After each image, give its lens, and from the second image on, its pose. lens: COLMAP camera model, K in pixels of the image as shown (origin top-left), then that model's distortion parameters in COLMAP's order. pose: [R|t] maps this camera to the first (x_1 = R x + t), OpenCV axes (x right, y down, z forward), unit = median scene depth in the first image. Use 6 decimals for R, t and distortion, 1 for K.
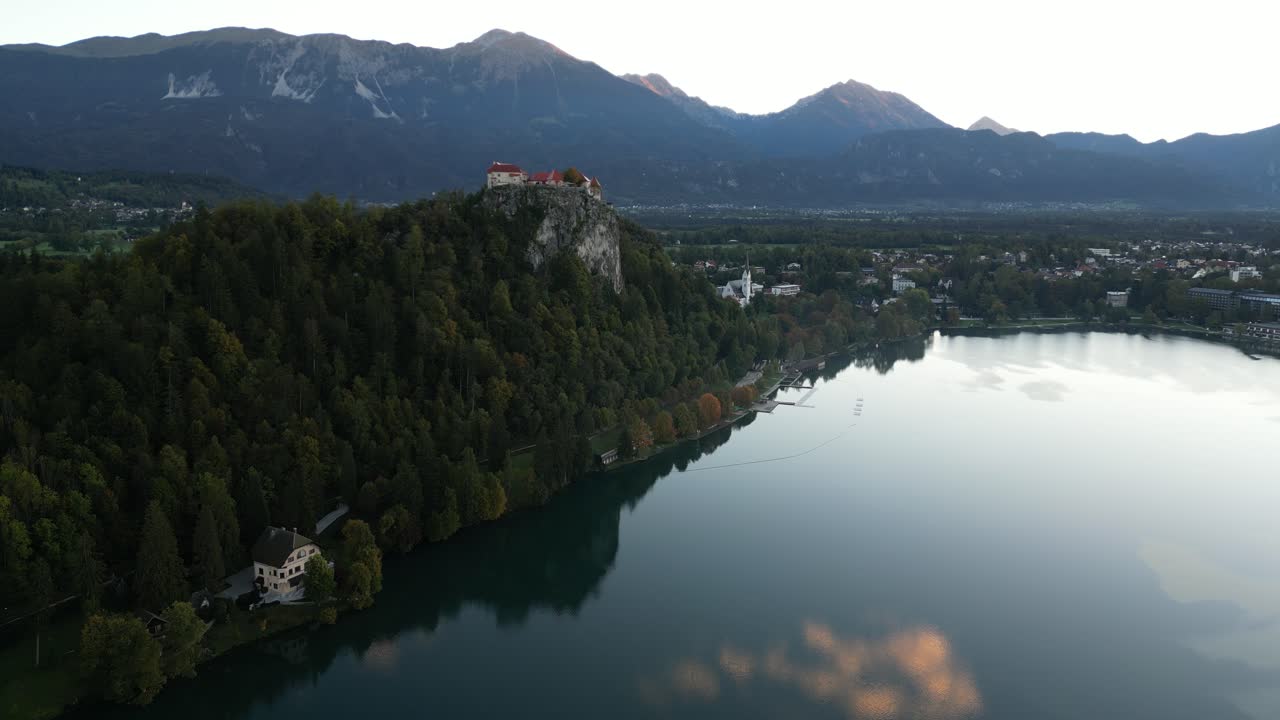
lens RADIAL K [[959.8, 0, 649.6], [0, 959.8, 386.6], [0, 0, 1]] dist [0.074581, -0.014340]
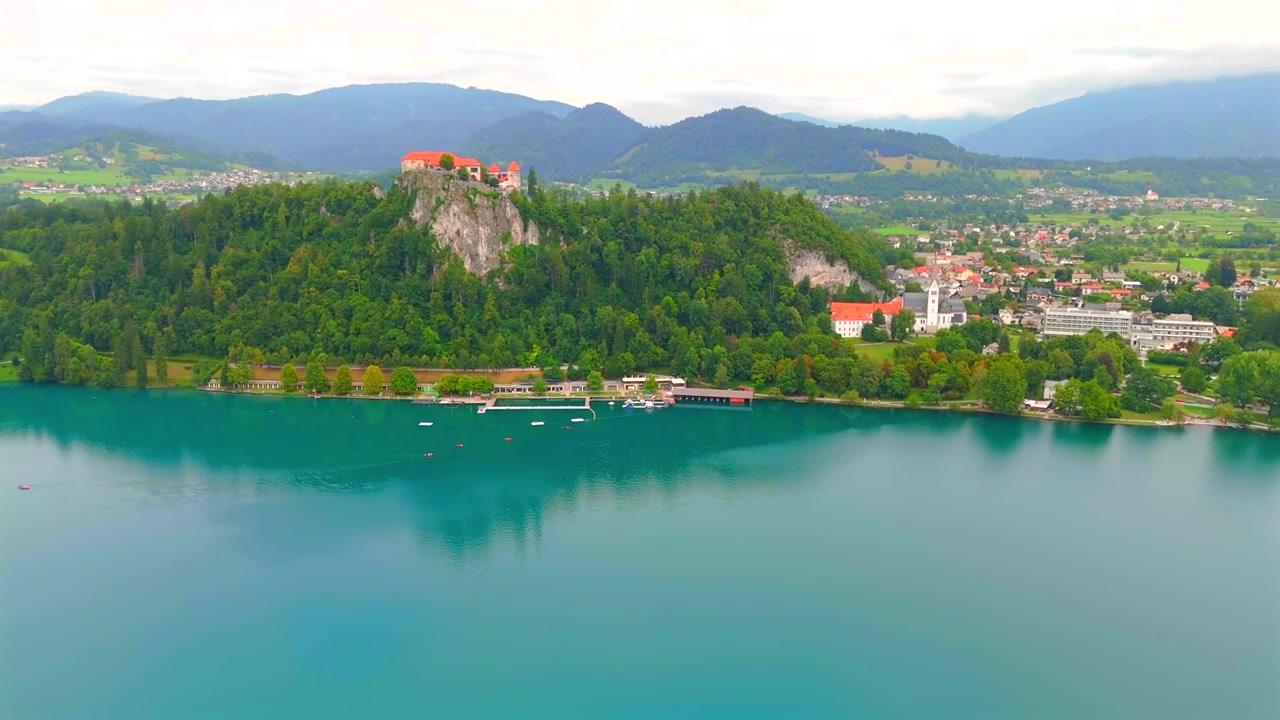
lens RADIAL K [[1014.1, 0, 632.0], [0, 1014.1, 372.8], [0, 0, 1]] dist [0.096153, -0.169804]
pose [[0.371369, 0.169404, -0.912900, 1.105358], [-0.180904, 0.977573, 0.107813, -0.144035], [0.910691, 0.125109, 0.393687, 0.751683]]
